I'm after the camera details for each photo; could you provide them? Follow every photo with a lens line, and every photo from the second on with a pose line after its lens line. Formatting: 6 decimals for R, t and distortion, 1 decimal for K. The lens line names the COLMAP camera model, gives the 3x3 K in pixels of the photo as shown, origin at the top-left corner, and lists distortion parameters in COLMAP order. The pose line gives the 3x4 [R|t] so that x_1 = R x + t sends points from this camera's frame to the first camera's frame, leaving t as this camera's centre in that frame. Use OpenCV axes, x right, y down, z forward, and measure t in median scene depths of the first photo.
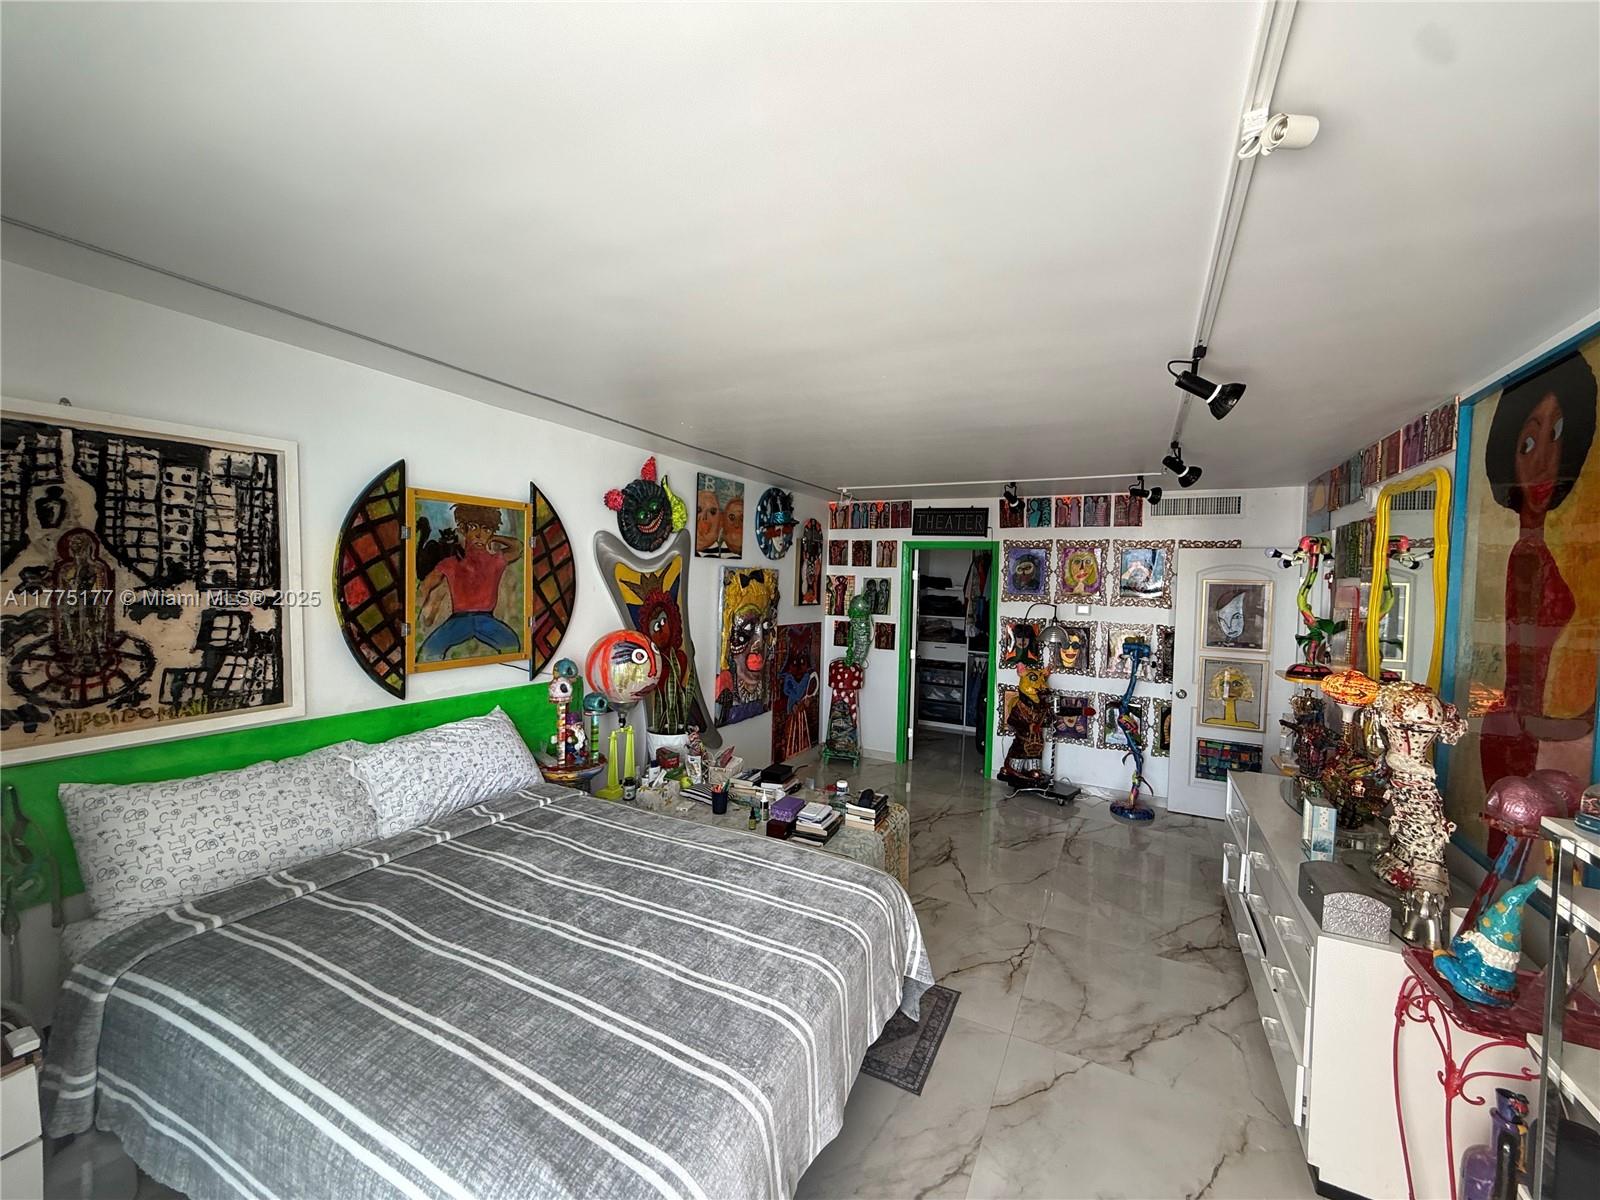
lens RADIAL K [[646.5, 0, 796.9], [0, 646.5, 605.4], [0, 0, 1]] dist [-0.000779, 0.000047]
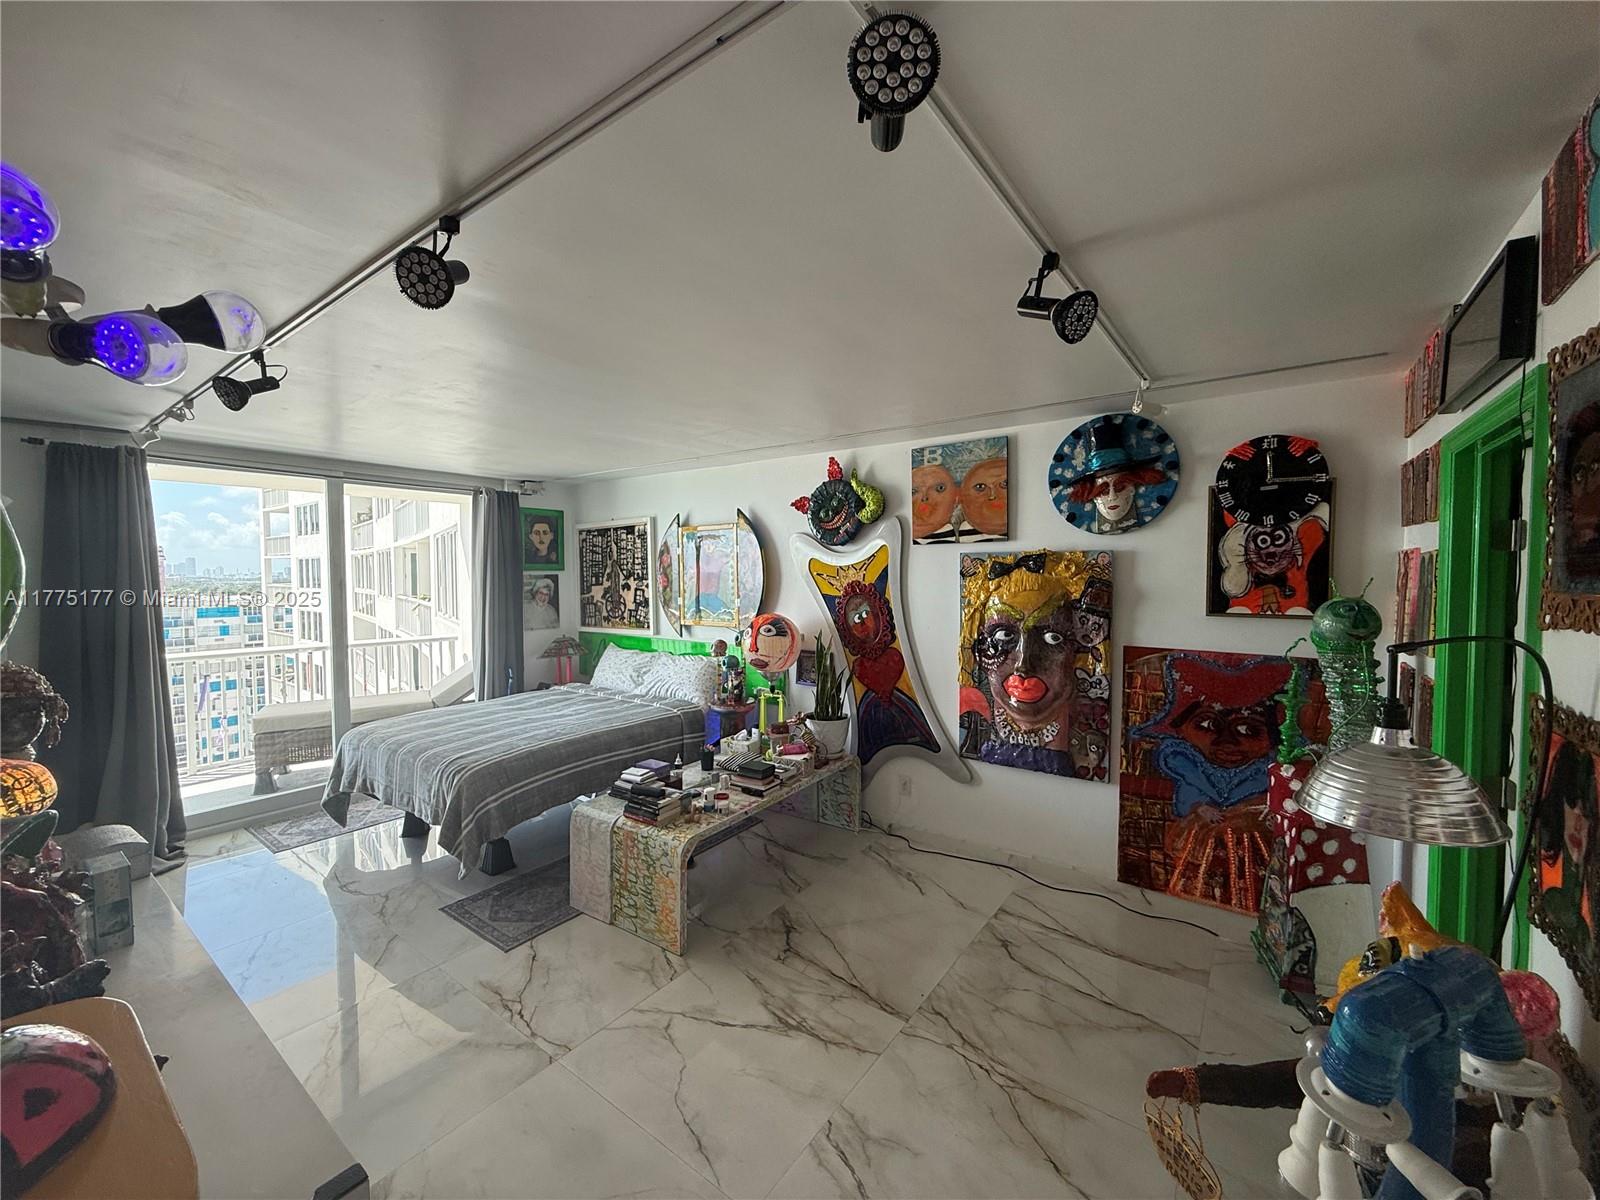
lens RADIAL K [[646.5, 0, 792.5], [0, 646.5, 601.8], [0, 0, 1]] dist [-0.000779, 0.000047]
pose [[-0.168003, 0.012588, -0.985706, 0.815928], [-0.044191, 0.998817, 0.020288, -0.009364], [0.984795, 0.046967, -0.167248, 1.088042]]
